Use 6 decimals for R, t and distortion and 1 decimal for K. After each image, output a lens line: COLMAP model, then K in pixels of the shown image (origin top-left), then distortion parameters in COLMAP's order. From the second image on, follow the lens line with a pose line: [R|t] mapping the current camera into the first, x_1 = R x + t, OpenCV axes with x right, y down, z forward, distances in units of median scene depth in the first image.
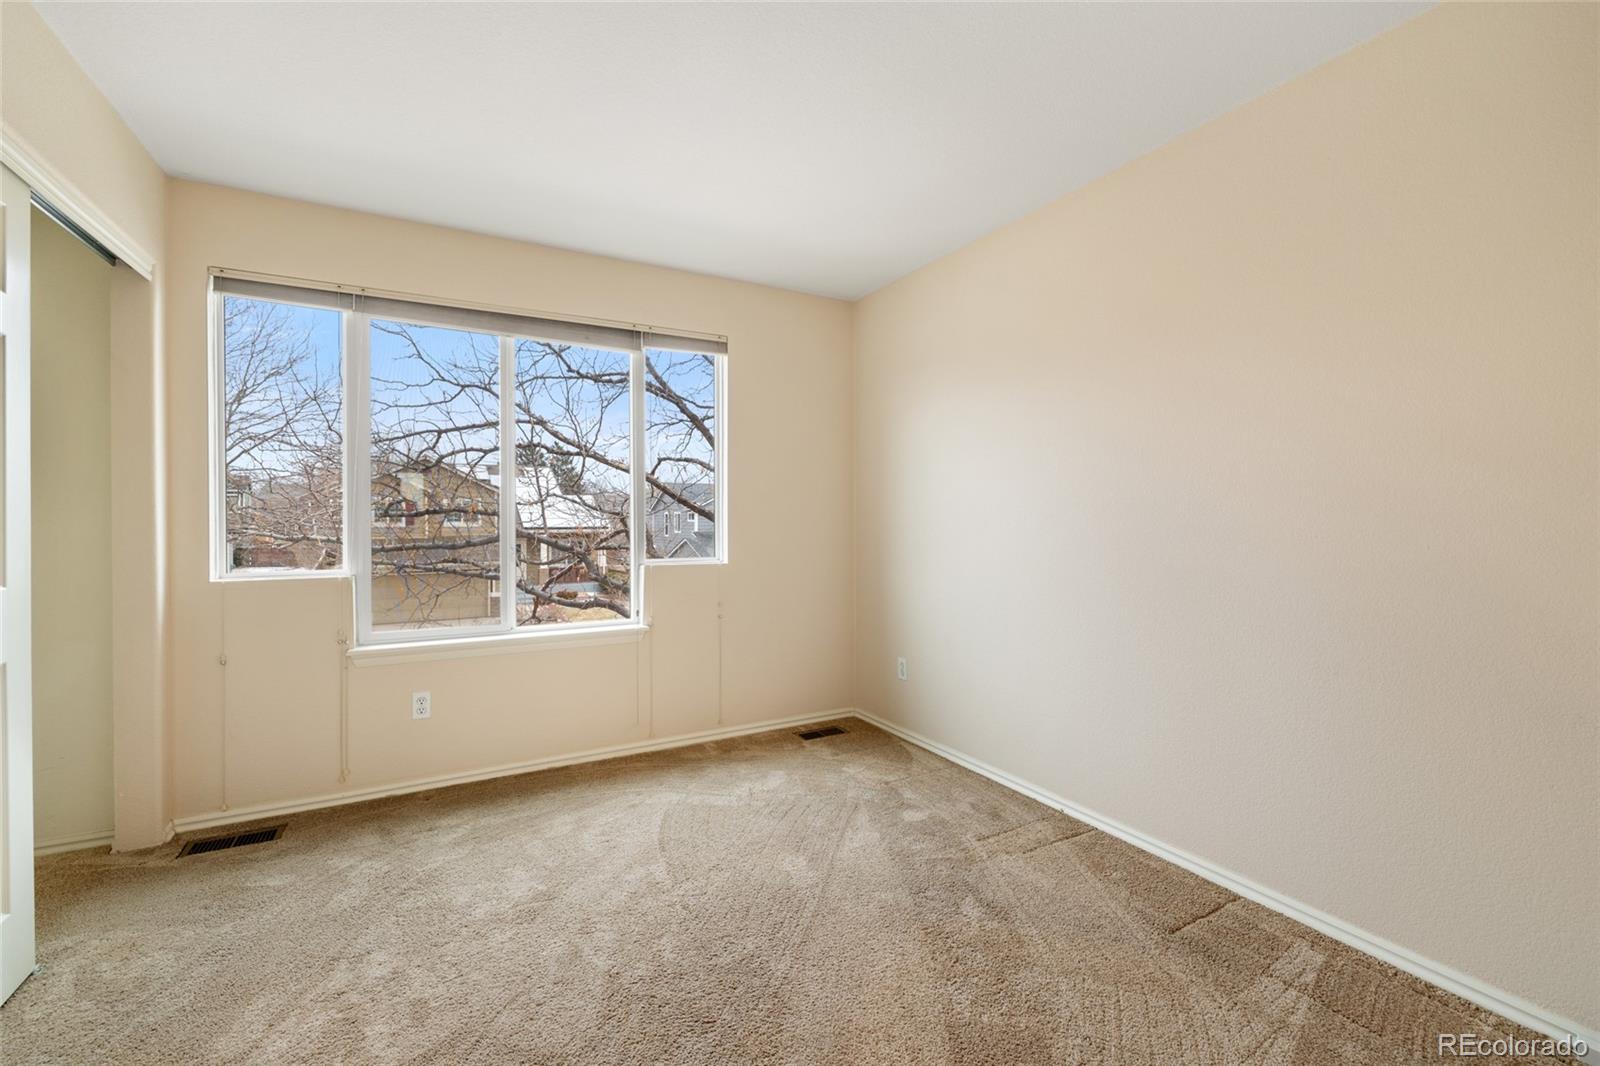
lens RADIAL K [[682.3, 0, 808.6], [0, 682.3, 524.1], [0, 0, 1]] dist [0.001108, -0.000070]
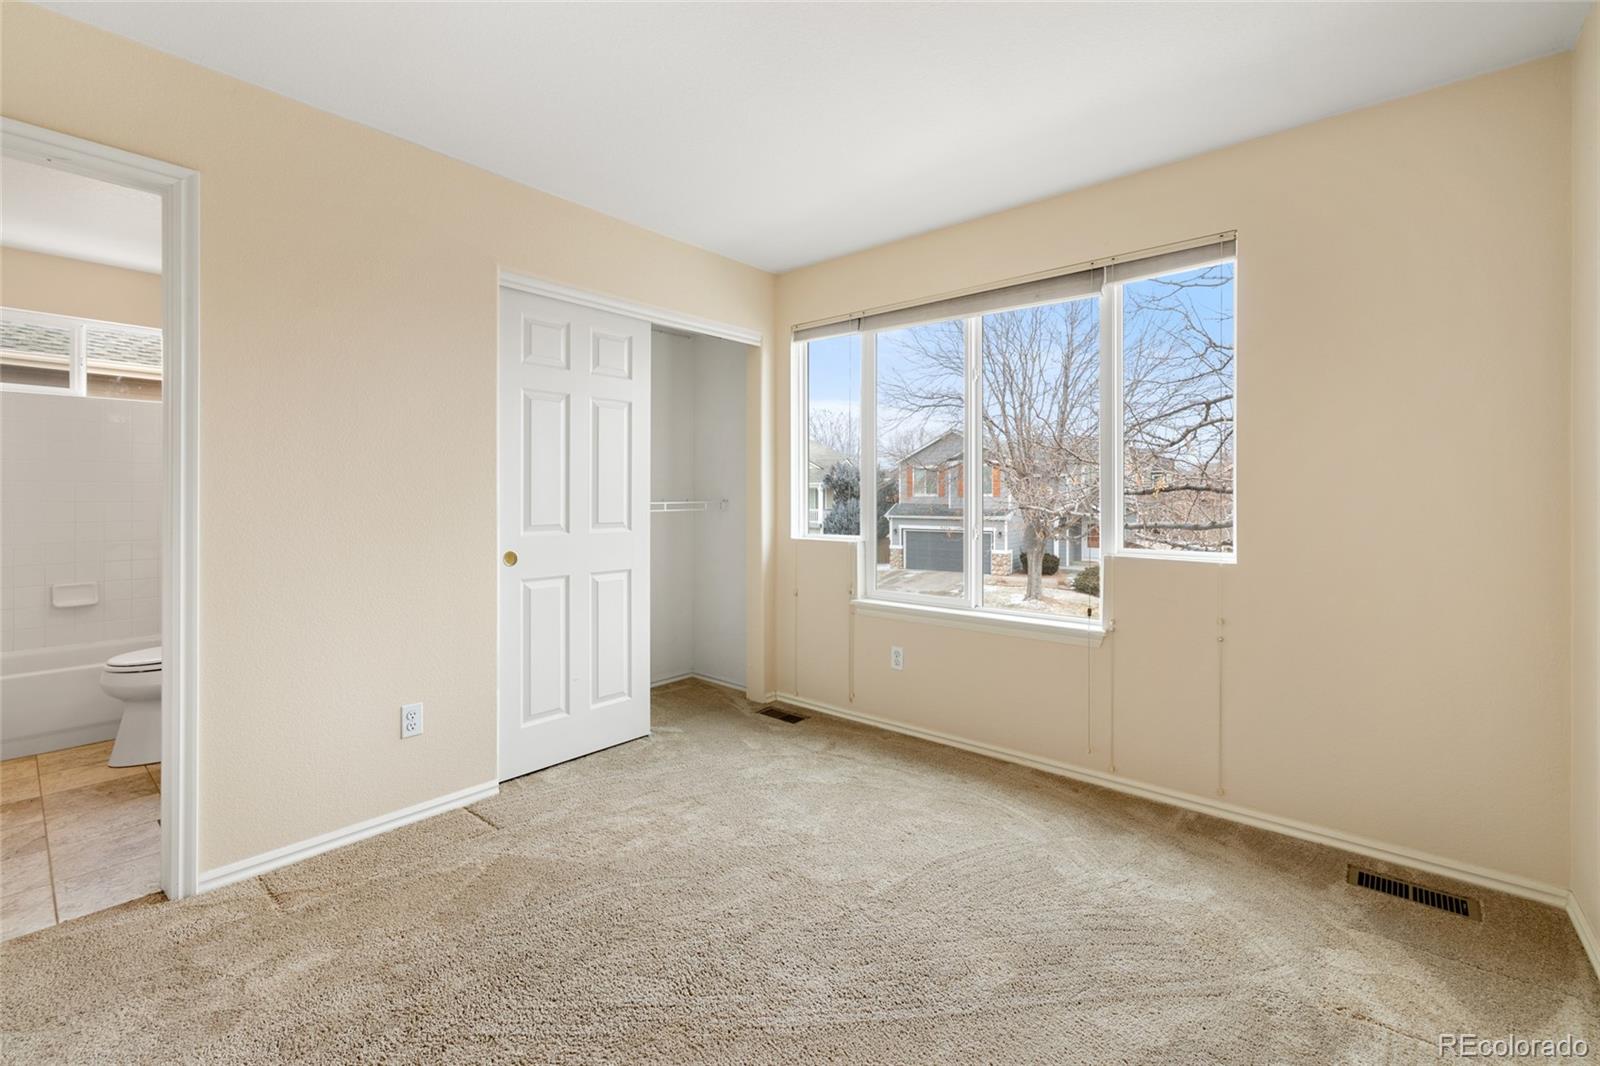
lens RADIAL K [[682.3, 0, 768.2], [0, 682.3, 502.7], [0, 0, 1]] dist [0.001108, -0.000070]
pose [[0.327401, 0.010676, -0.944825, 0.422512], [-0.010044, 0.999919, 0.007818, -0.004246], [0.944832, 0.006930, 0.327482, 0.386921]]
